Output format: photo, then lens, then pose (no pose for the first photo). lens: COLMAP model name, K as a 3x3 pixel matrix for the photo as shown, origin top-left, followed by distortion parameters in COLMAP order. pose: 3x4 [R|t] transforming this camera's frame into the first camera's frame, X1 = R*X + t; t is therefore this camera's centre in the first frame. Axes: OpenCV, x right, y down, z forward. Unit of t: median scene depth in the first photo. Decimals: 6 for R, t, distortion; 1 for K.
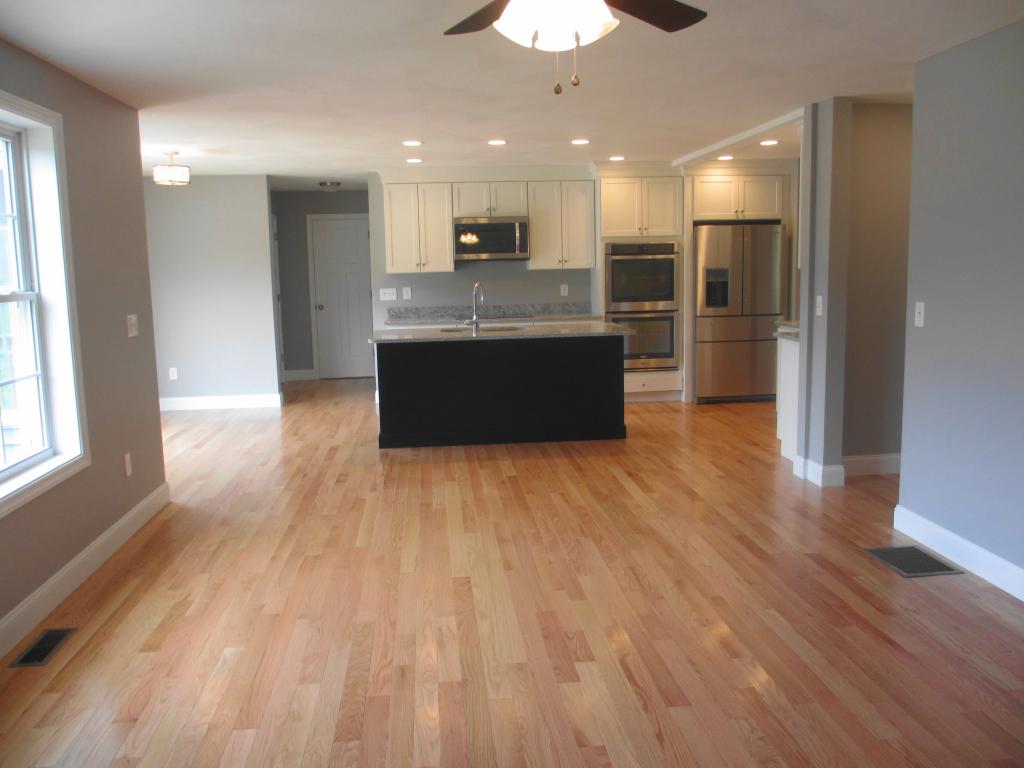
lens RADIAL K [[848.5, 0, 512.0], [0, 848.5, 385.6], [0, 0, 1]] dist [-0.073708, 0.041591]
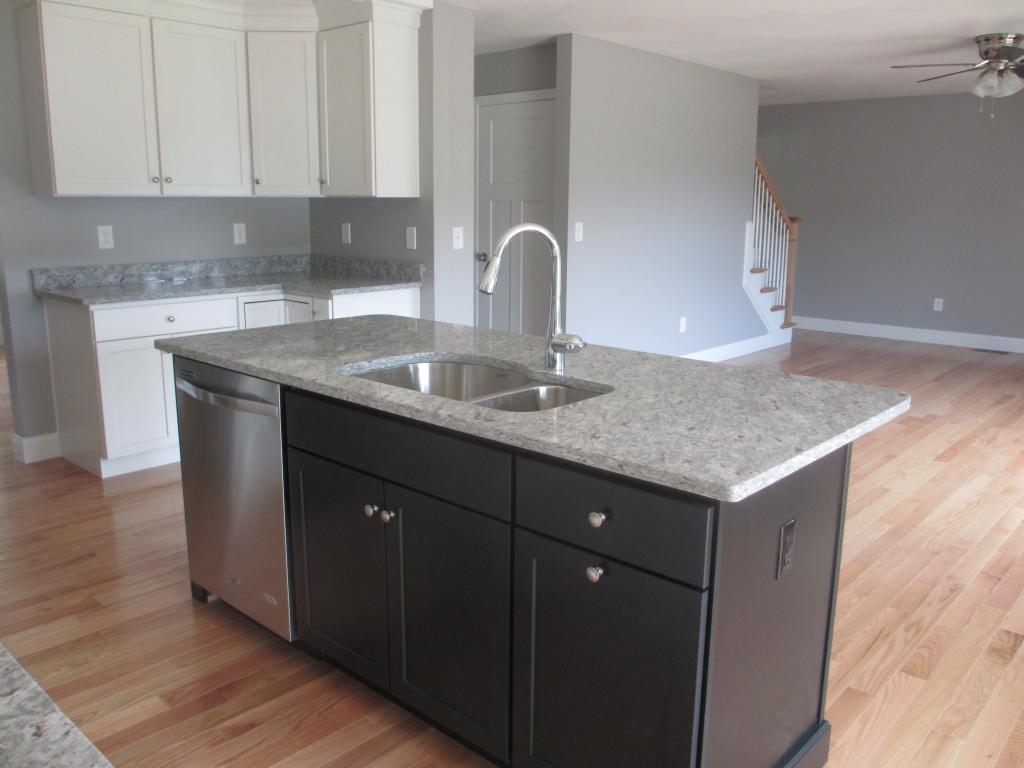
lens RADIAL K [[848.5, 0, 502.3], [0, 848.5, 386.9], [0, 0, 1]] dist [-0.073708, 0.041591]
pose [[-0.665998, -0.141548, 0.732401, -0.225779], [0.115368, 0.950473, 0.288601, -0.126150], [-0.736978, 0.276703, -0.616683, 0.993097]]
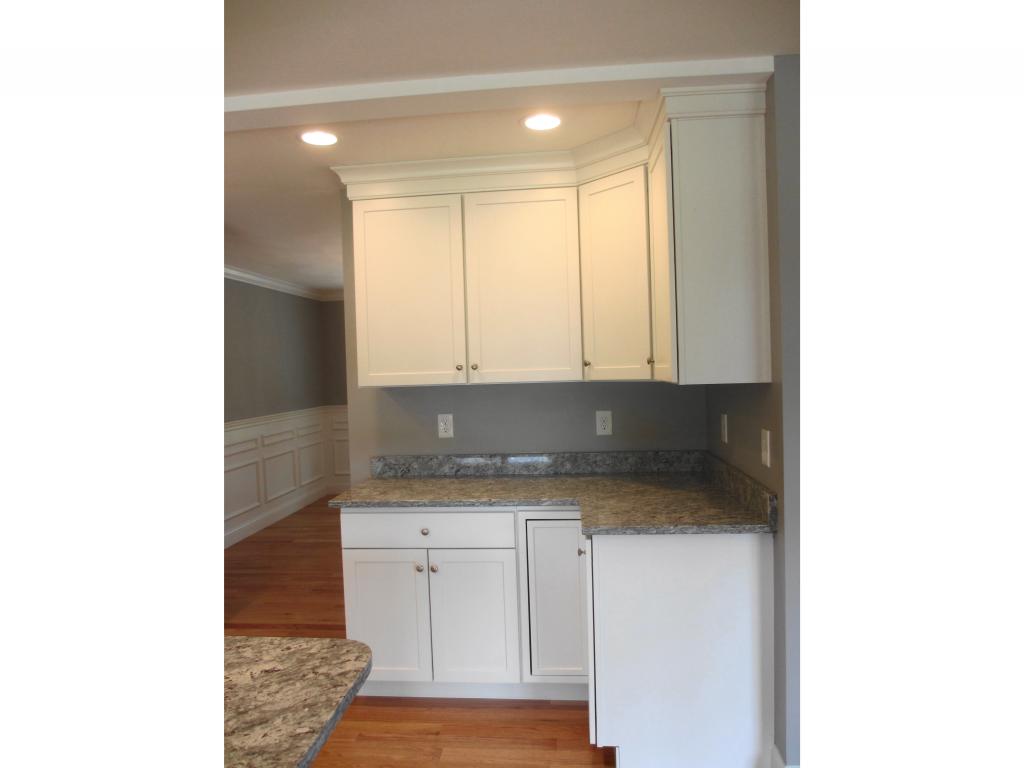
lens RADIAL K [[629.8, 0, 512.0], [0, 629.8, 380.1], [0, 0, 1]] dist [-0.007433, -0.000125]
pose [[0.200565, 0.002121, 0.979678, -0.026022], [0.169252, 0.984886, -0.036782, -0.099186], [-0.964949, 0.173190, 0.197175, 0.705241]]
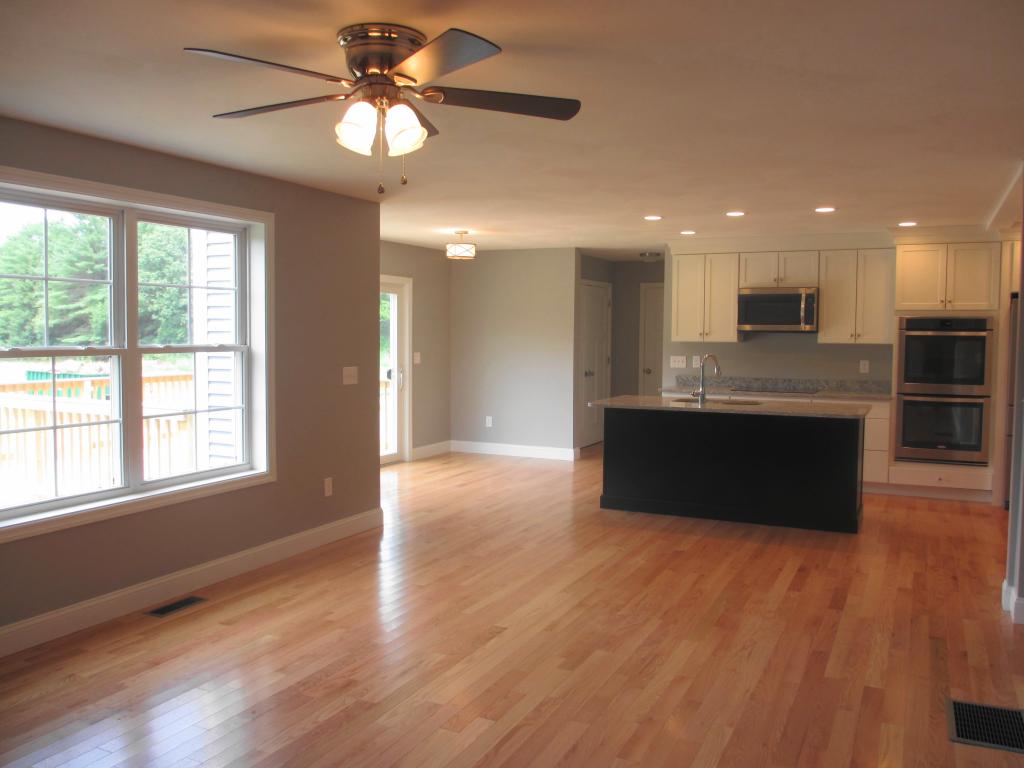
lens RADIAL K [[848.5, 0, 509.3], [0, 848.5, 380.2], [0, 0, 1]] dist [-0.073708, 0.041591]
pose [[0.850378, 0.058198, -0.522944, 0.228423], [-0.100264, 0.993576, -0.052468, -0.012968], [0.516532, 0.097050, 0.850750, 0.033713]]
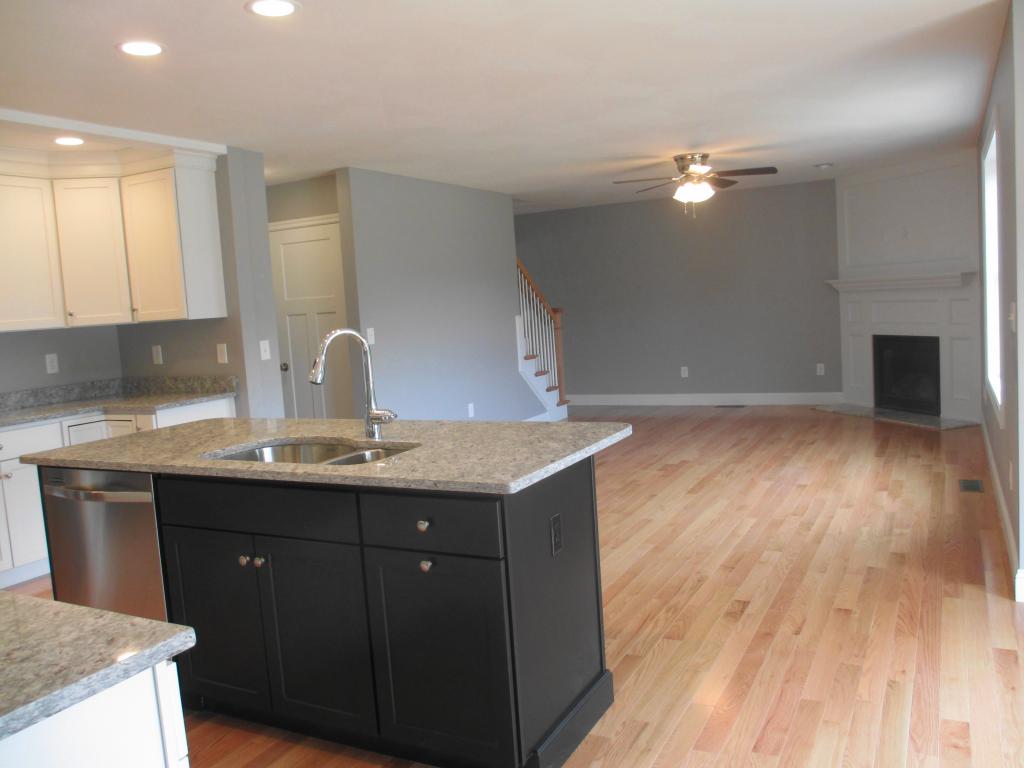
lens RADIAL K [[848.5, 0, 502.9], [0, 848.5, 389.1], [0, 0, 1]] dist [-0.073708, 0.041591]
pose [[-0.830419, 0.020885, 0.556748, -0.276487], [0.163102, 0.964631, 0.207089, -0.134496], [-0.532731, 0.262777, -0.804454, 1.059442]]
